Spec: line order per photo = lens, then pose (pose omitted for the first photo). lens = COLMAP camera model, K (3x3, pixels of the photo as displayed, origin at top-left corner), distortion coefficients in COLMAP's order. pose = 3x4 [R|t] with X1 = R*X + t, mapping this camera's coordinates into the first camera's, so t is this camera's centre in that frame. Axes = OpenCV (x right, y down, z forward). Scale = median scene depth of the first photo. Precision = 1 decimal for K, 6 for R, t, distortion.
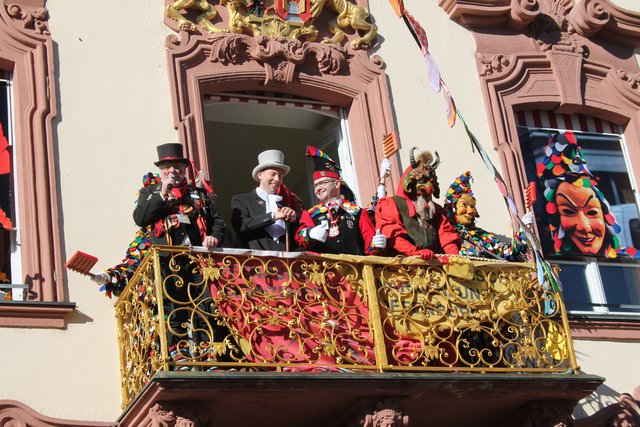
lens RADIAL K [[1396.8, 0, 320.0], [0, 1396.8, 213.5], [0, 0, 1]] dist [0.211128, -0.274440]
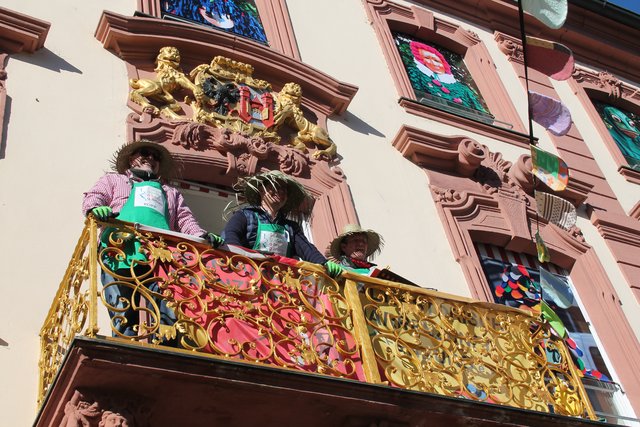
lens RADIAL K [[967.3, 0, 320.0], [0, 967.3, 213.5], [0, 0, 1]] dist [0.021648, 0.078386]
pose [[0.996852, 0.028813, 0.073866, -0.022811], [-0.000209, 0.932586, -0.360949, 0.171314], [-0.079286, 0.359797, 0.929656, 0.367281]]
